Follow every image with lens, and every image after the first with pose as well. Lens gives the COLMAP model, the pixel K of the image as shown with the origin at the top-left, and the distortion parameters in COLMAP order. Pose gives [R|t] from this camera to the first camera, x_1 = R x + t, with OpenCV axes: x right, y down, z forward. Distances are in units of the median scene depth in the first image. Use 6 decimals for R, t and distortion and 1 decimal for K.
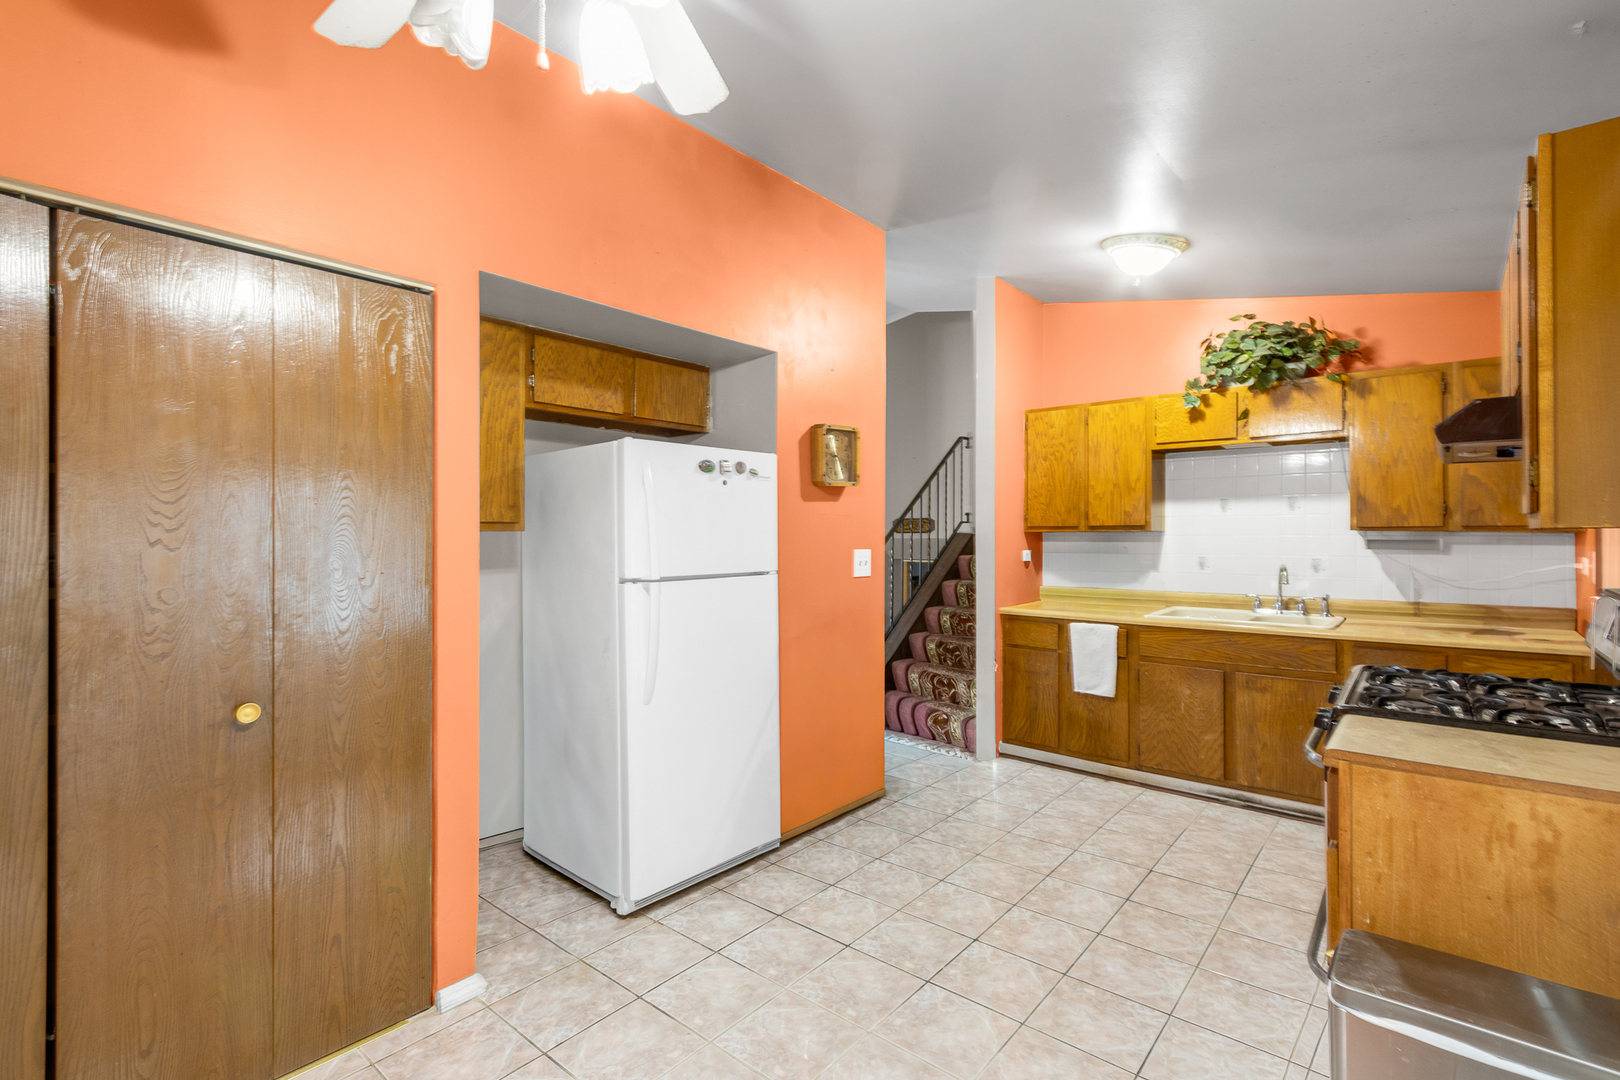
lens RADIAL K [[743.2, 0, 809.3], [0, 743.2, 526.0], [0, 0, 1]] dist [-0.000784, -0.000512]
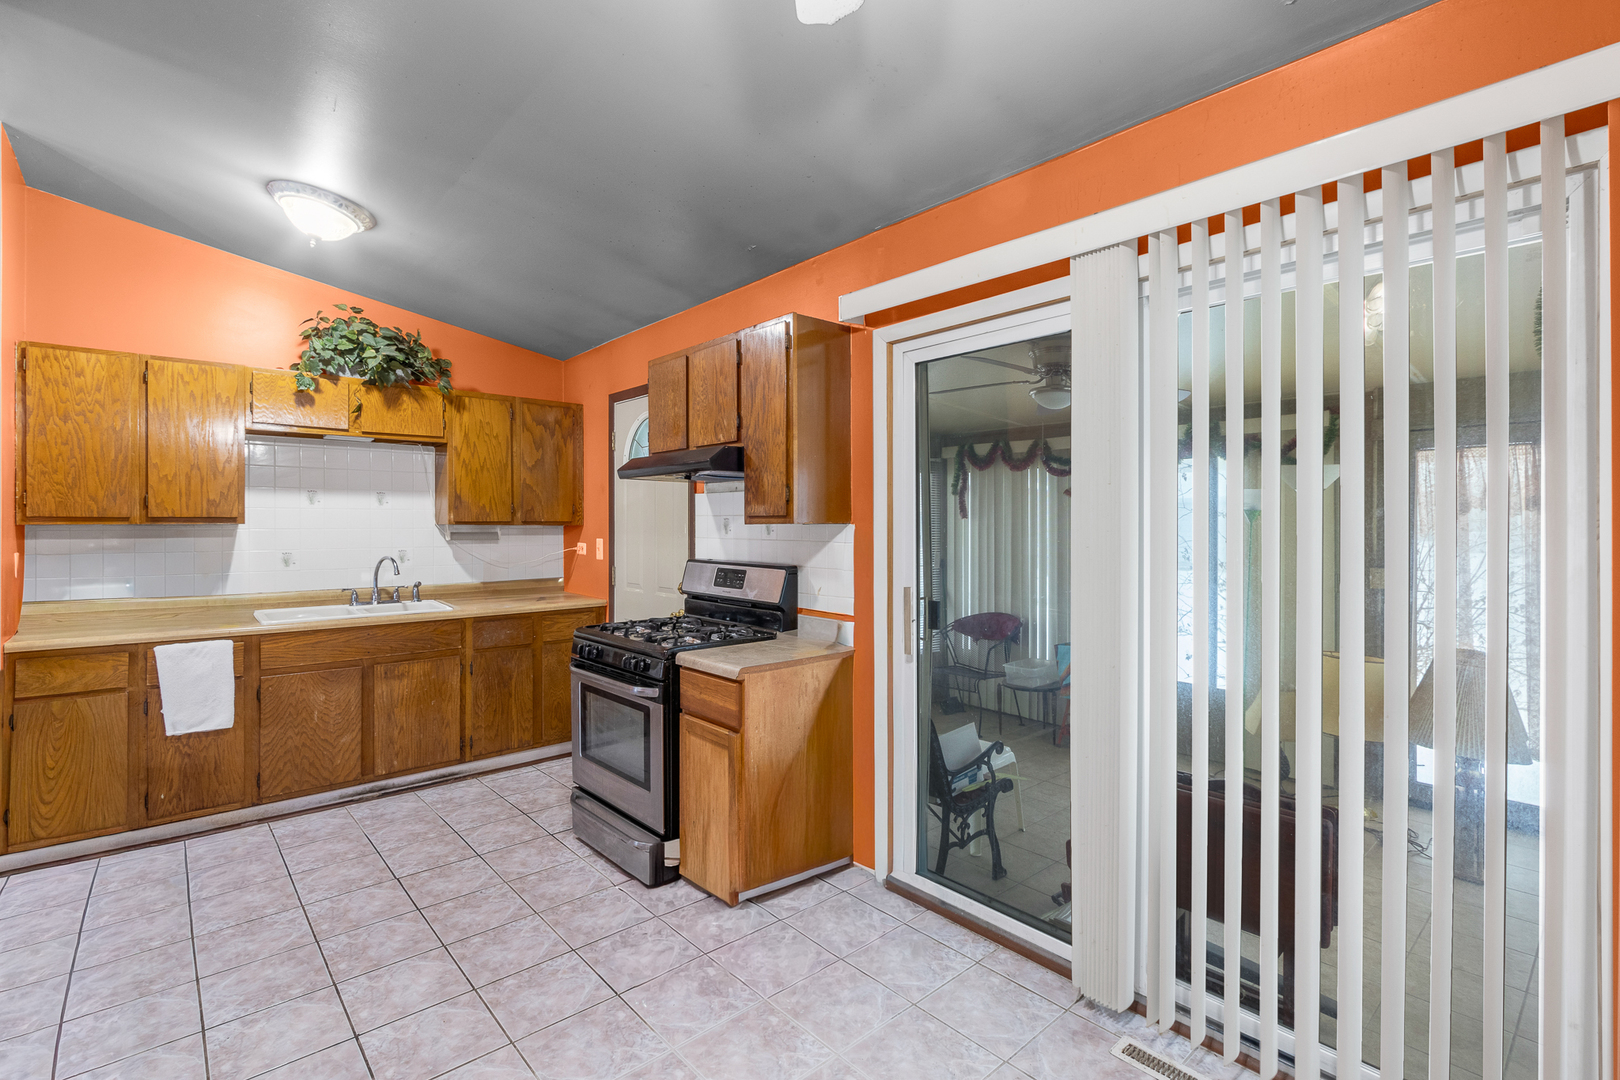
lens RADIAL K [[743.2, 0, 809.3], [0, 743.2, 526.0], [0, 0, 1]] dist [-0.000784, -0.000512]
pose [[0.140628, 0.000719, 0.990062, -0.331699], [-0.008956, 0.999960, 0.000546, 0.002649], [-0.990022, -0.008944, 0.140629, 0.273945]]
